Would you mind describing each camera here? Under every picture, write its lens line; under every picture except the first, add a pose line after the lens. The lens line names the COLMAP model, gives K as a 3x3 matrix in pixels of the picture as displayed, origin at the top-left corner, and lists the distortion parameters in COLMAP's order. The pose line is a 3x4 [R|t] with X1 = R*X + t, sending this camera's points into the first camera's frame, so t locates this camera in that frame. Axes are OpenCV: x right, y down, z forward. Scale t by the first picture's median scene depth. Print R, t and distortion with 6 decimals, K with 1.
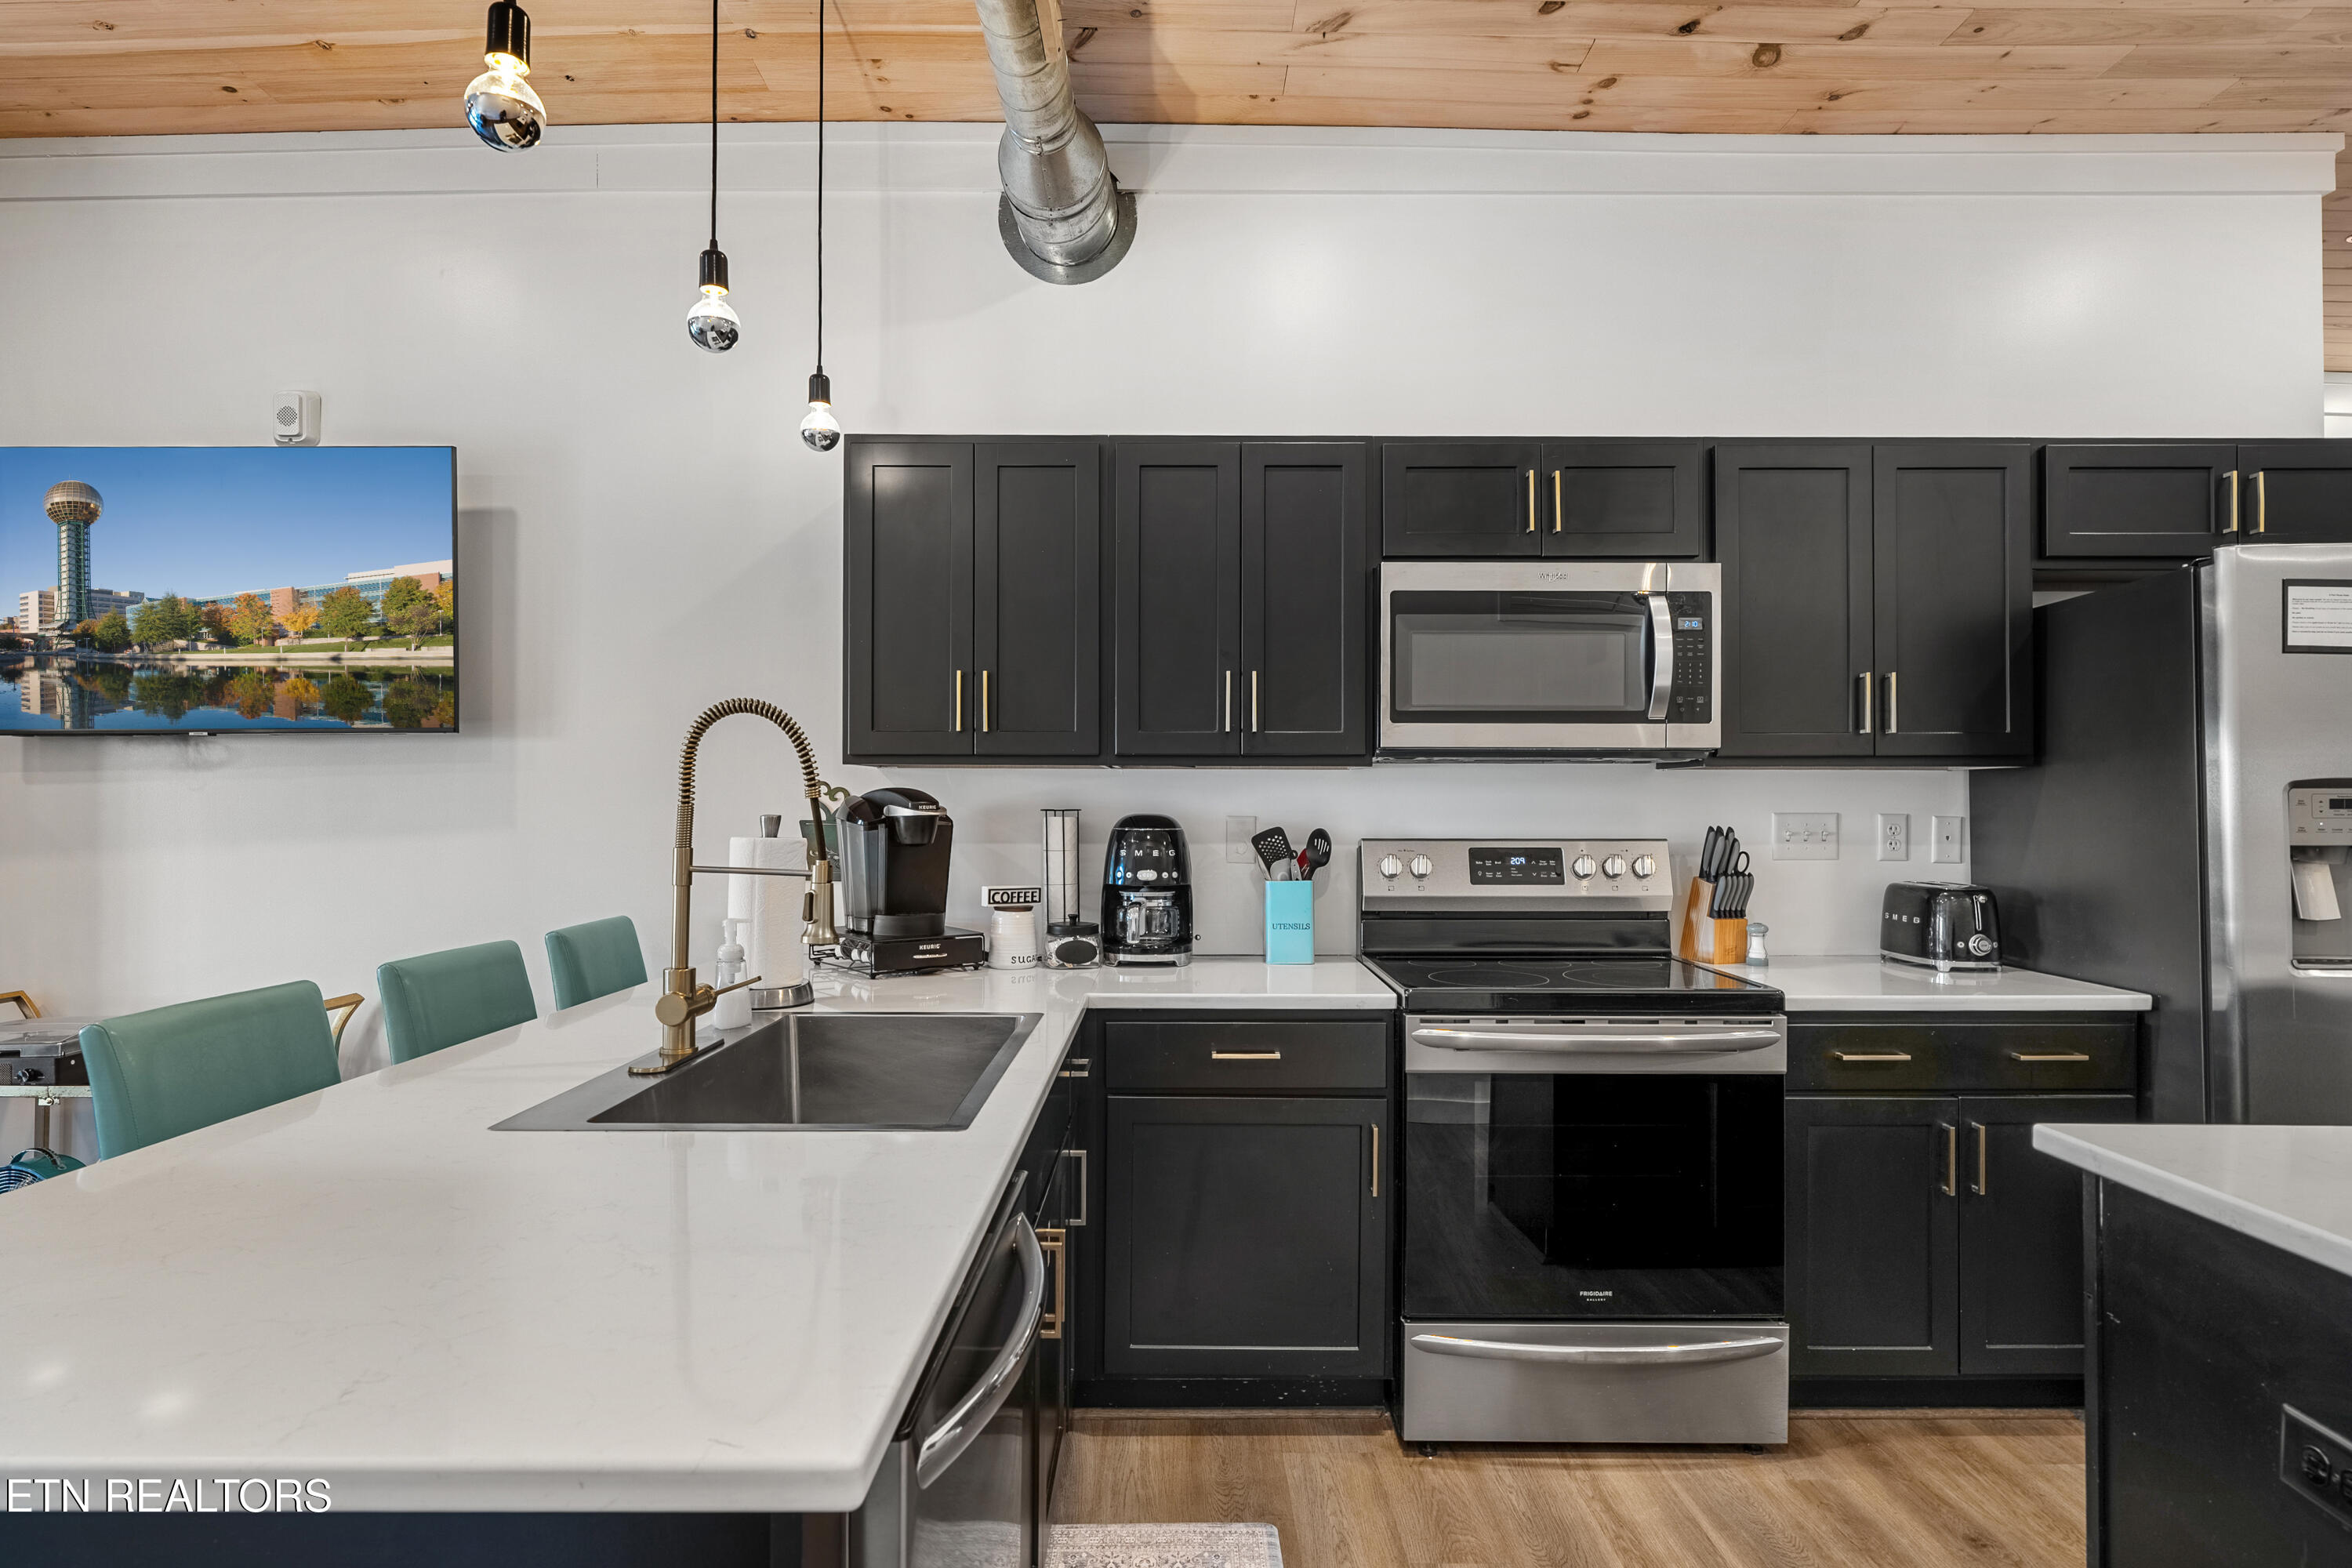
lens RADIAL K [[1260.5, 0, 1158.9], [0, 1260.5, 804.2], [0, 0, 1]] dist [-0.006383, 0.001949]
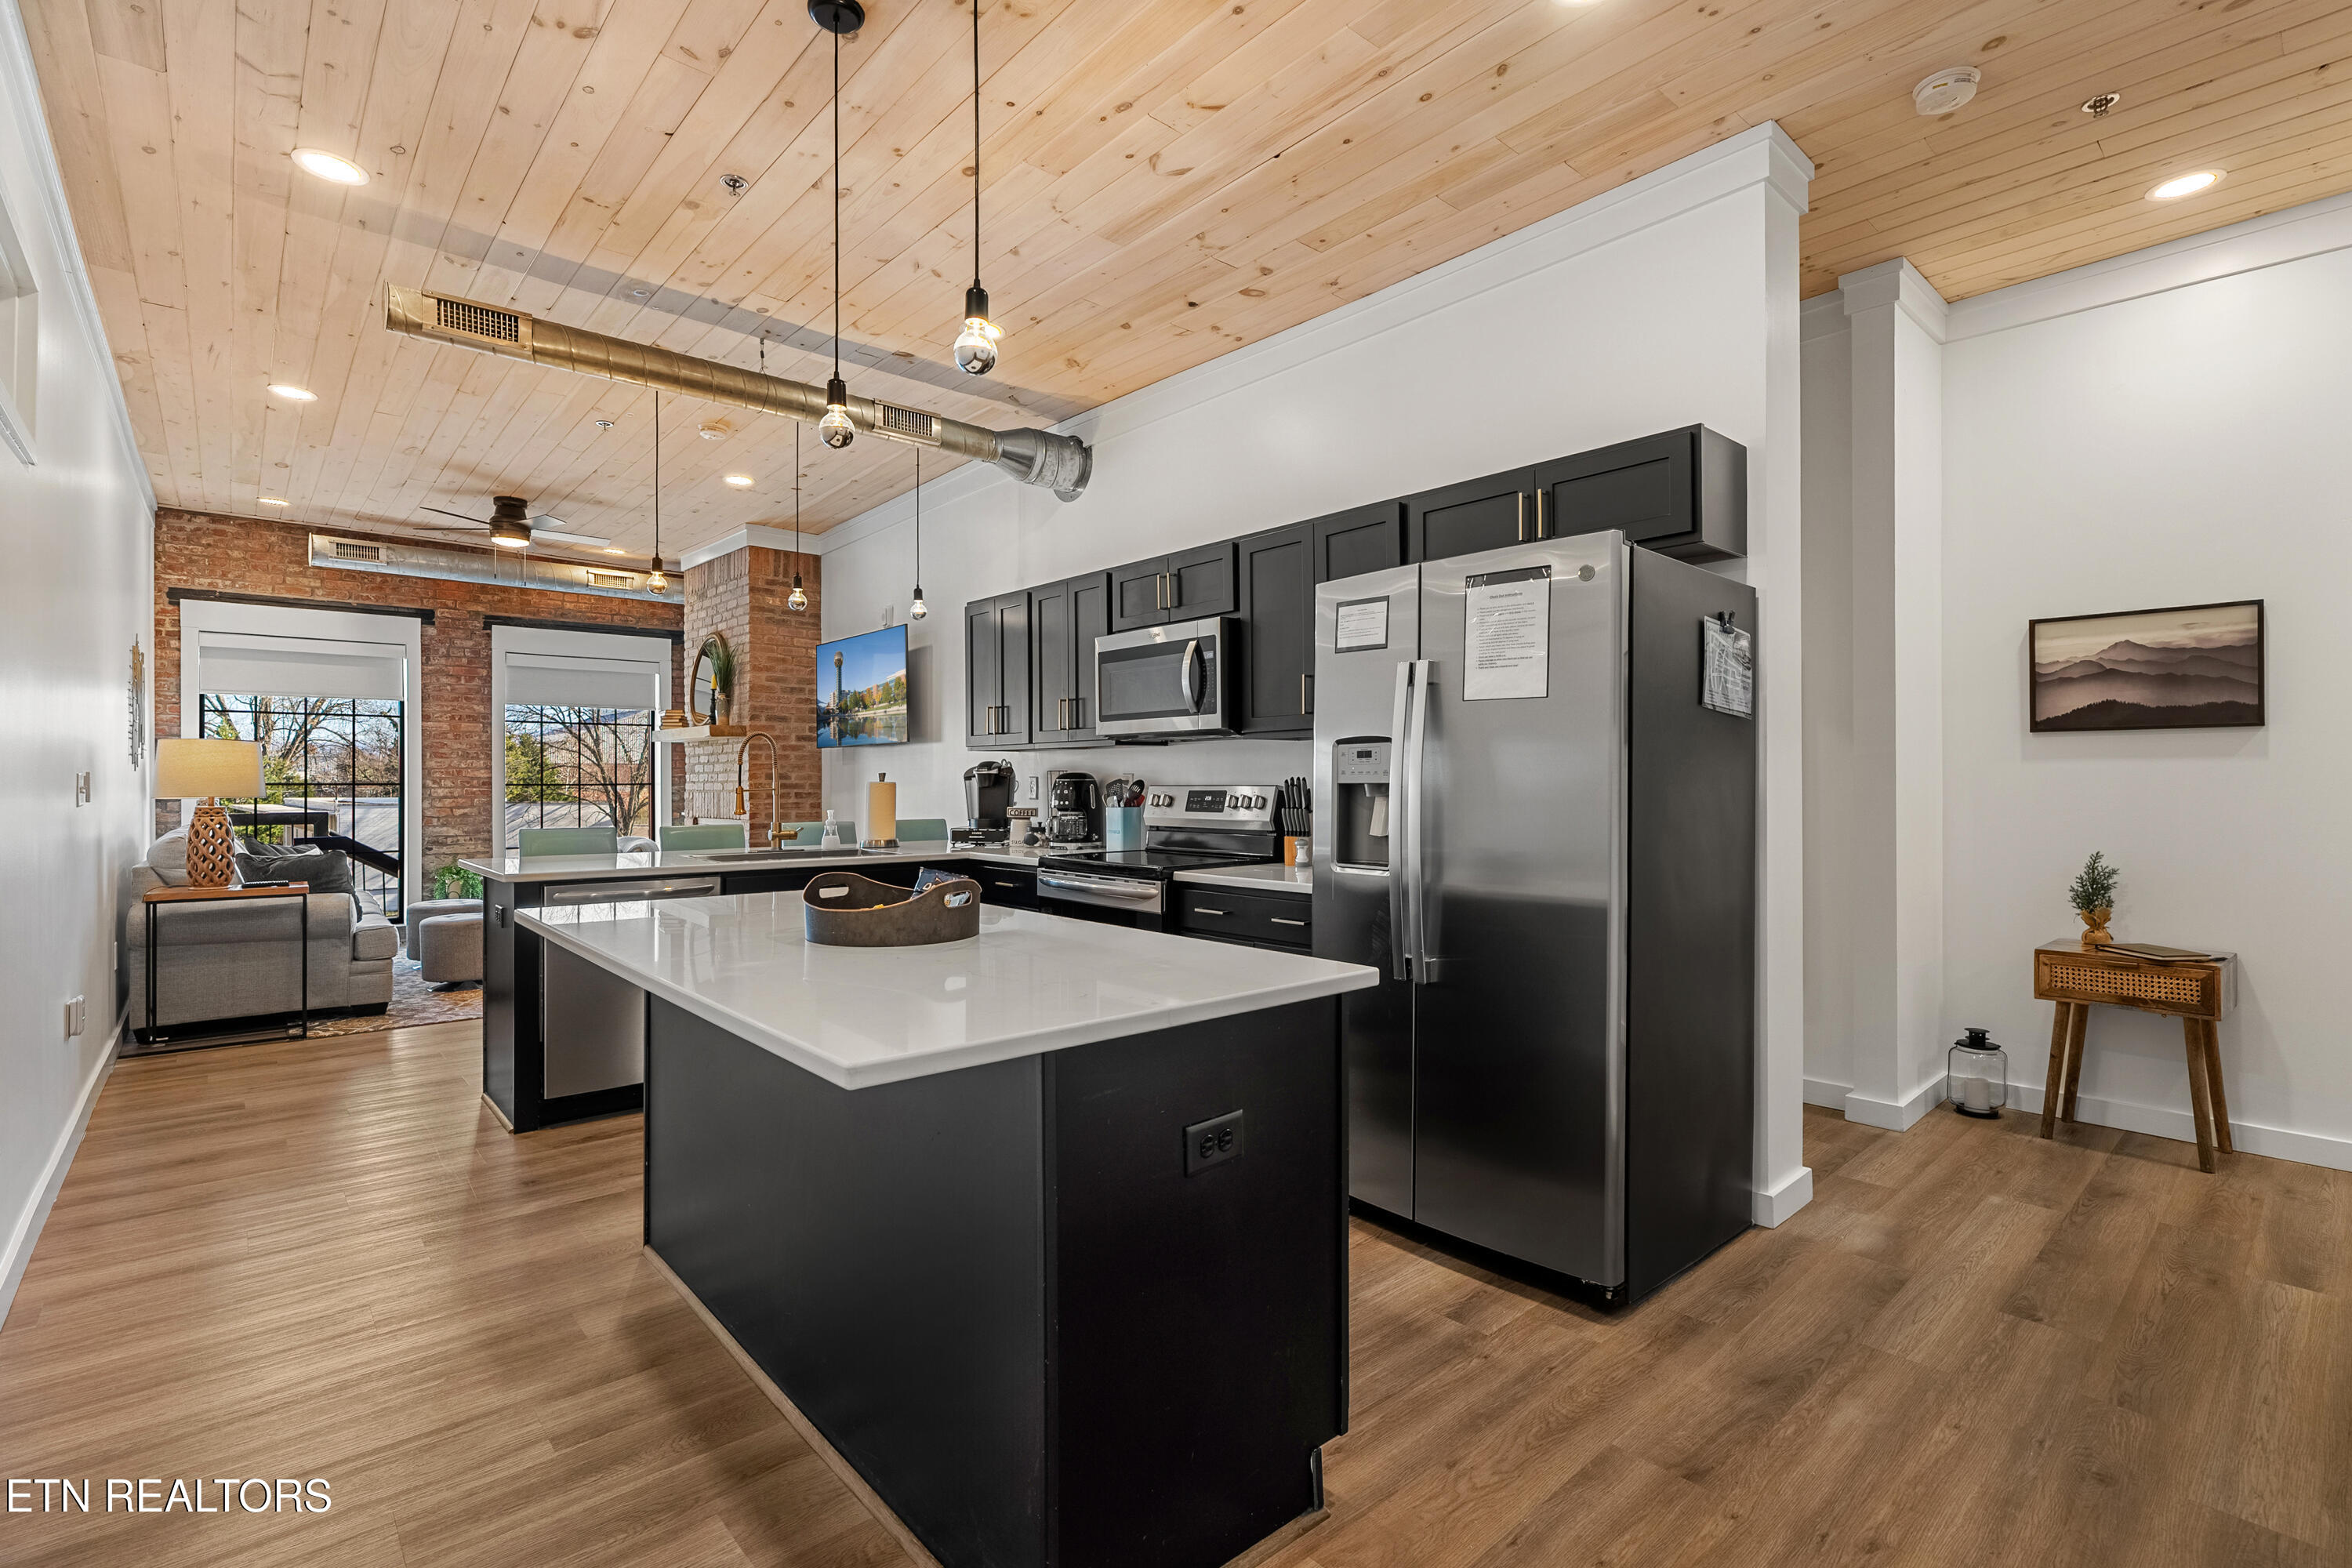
lens RADIAL K [[1086.2, 0, 1166.6], [0, 1086.2, 786.3], [0, 0, 1]] dist [-0.001929, 0.001037]
pose [[0.652262, -0.000176, -0.757994, 1.330107], [0.003274, 0.999991, 0.002584, 0.024728], [0.757987, -0.004167, 0.652257, 0.013309]]
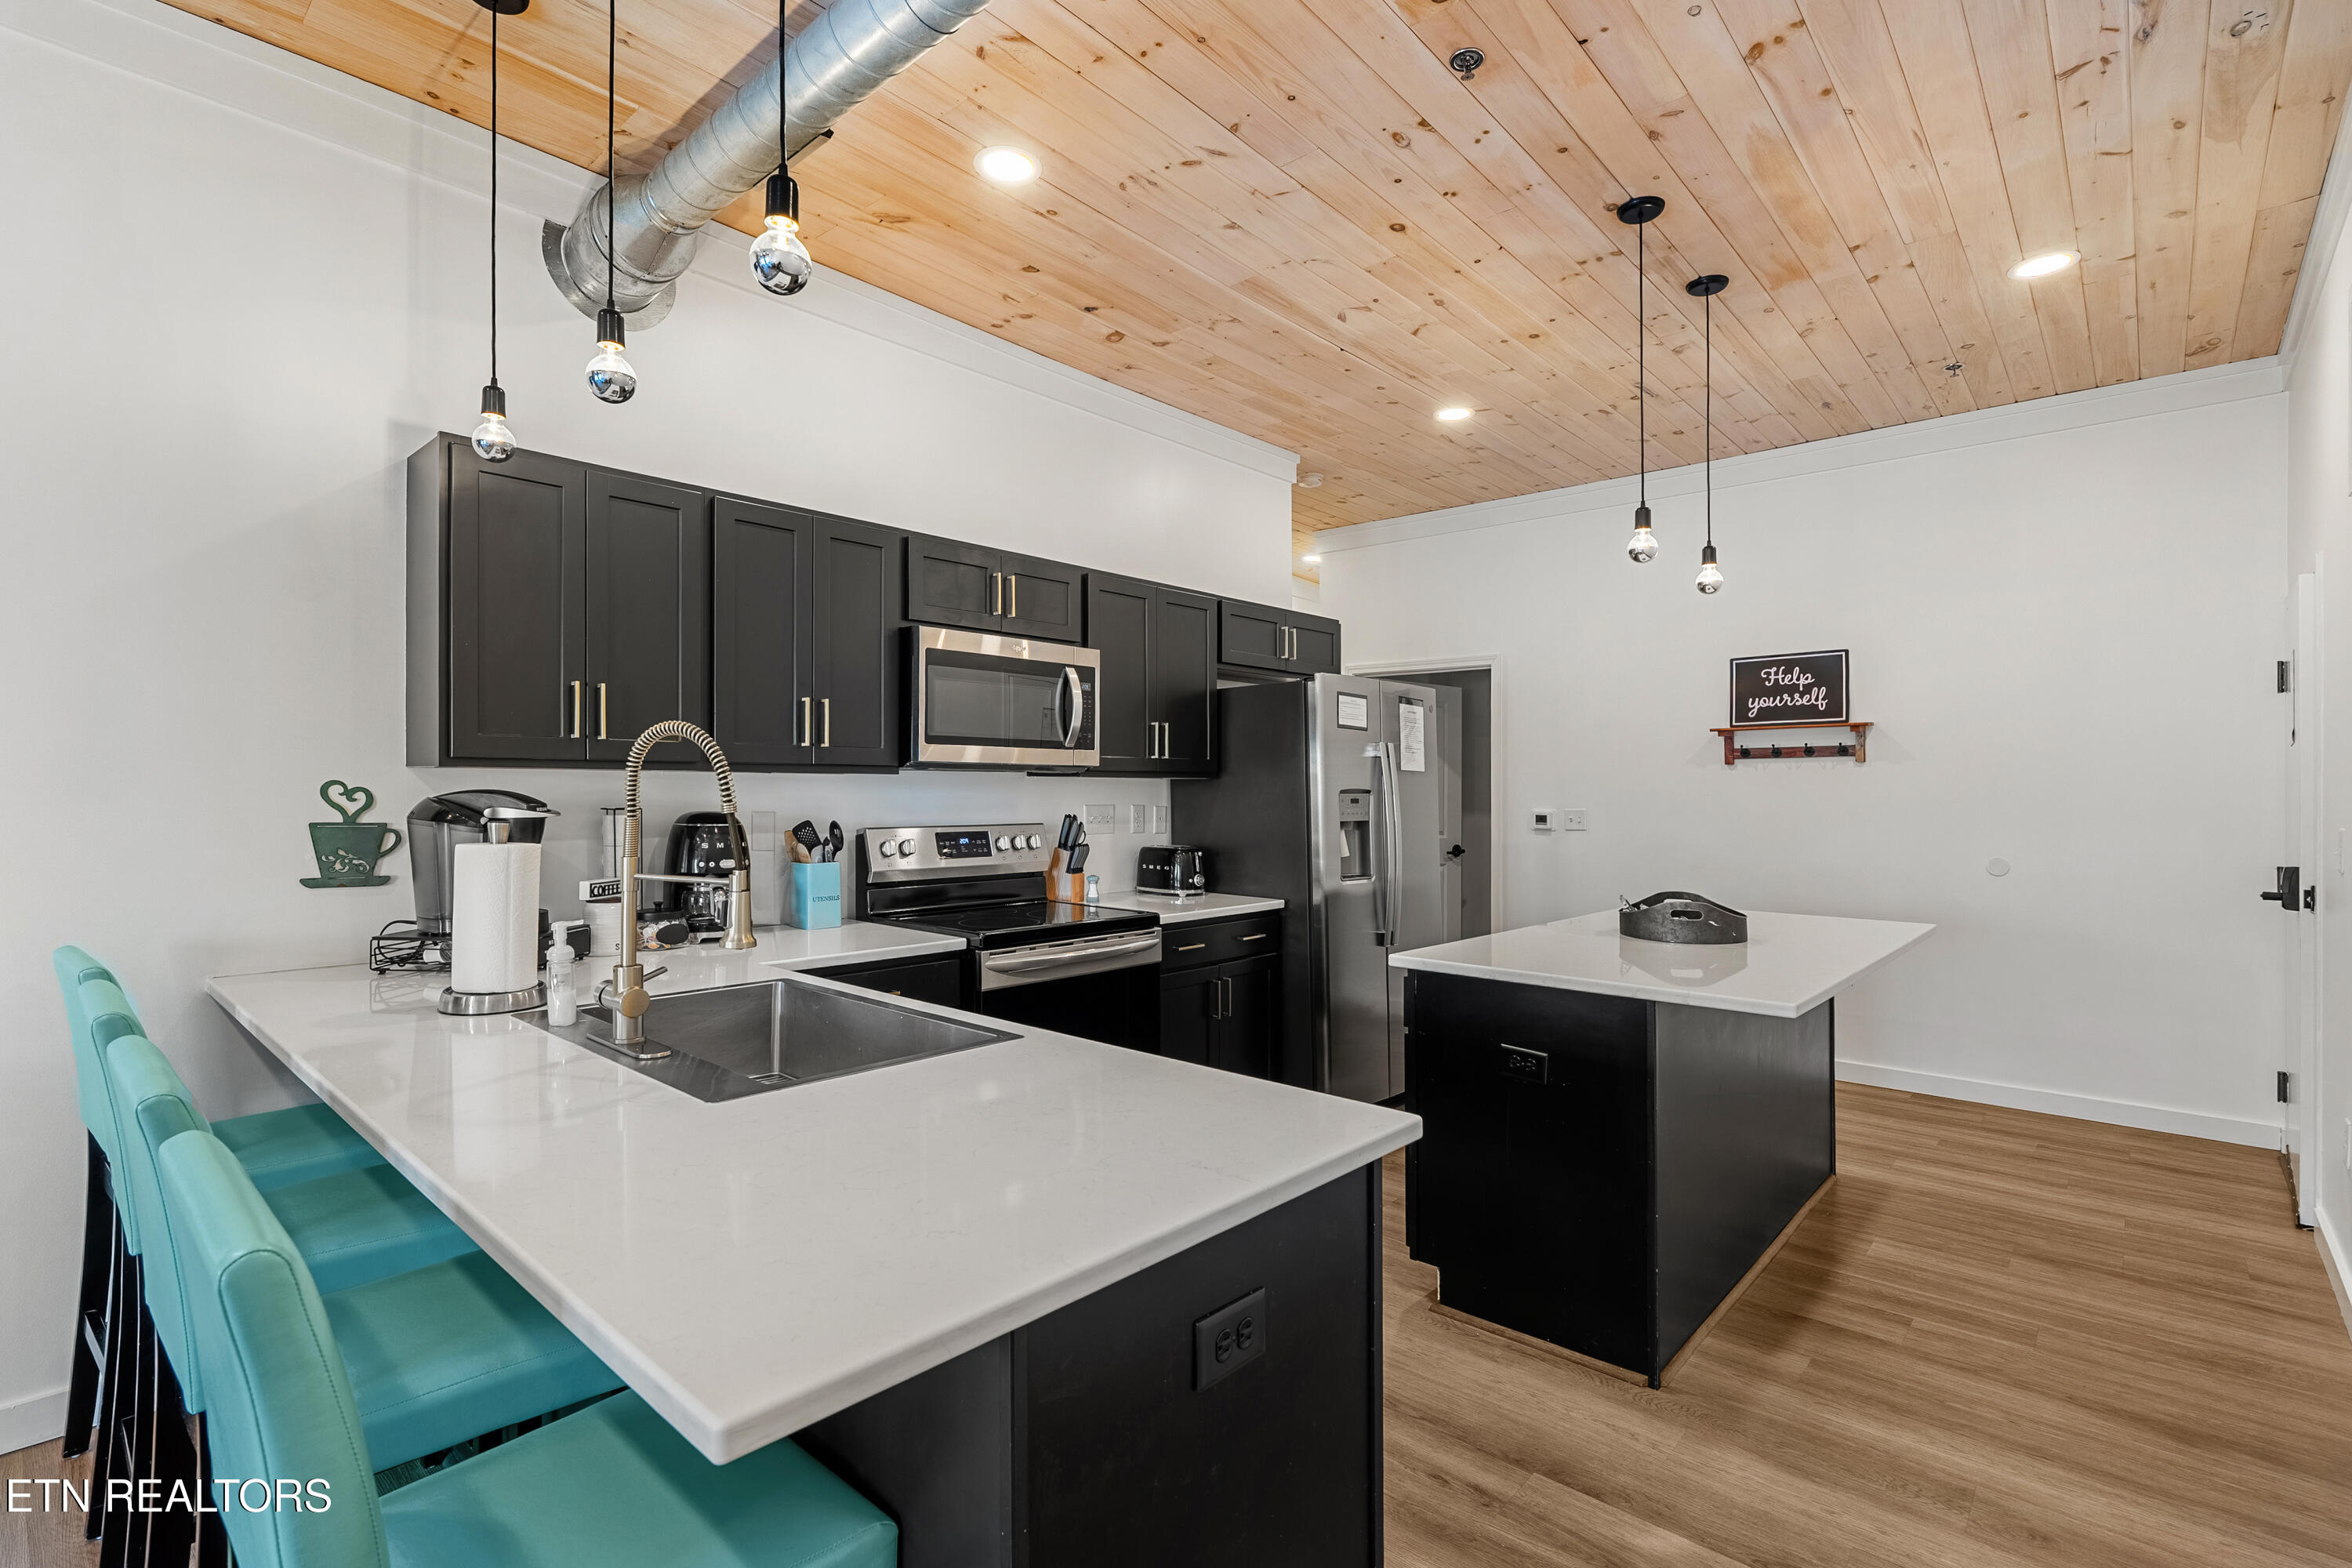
lens RADIAL K [[1086.2, 0, 1179.4], [0, 1086.2, 775.9], [0, 0, 1]] dist [-0.001929, 0.001037]
pose [[0.671233, 0.010990, 0.741165, -0.451983], [-0.005684, 0.999937, -0.009679, -0.017447], [-0.741225, 0.002285, 0.671253, 0.002643]]
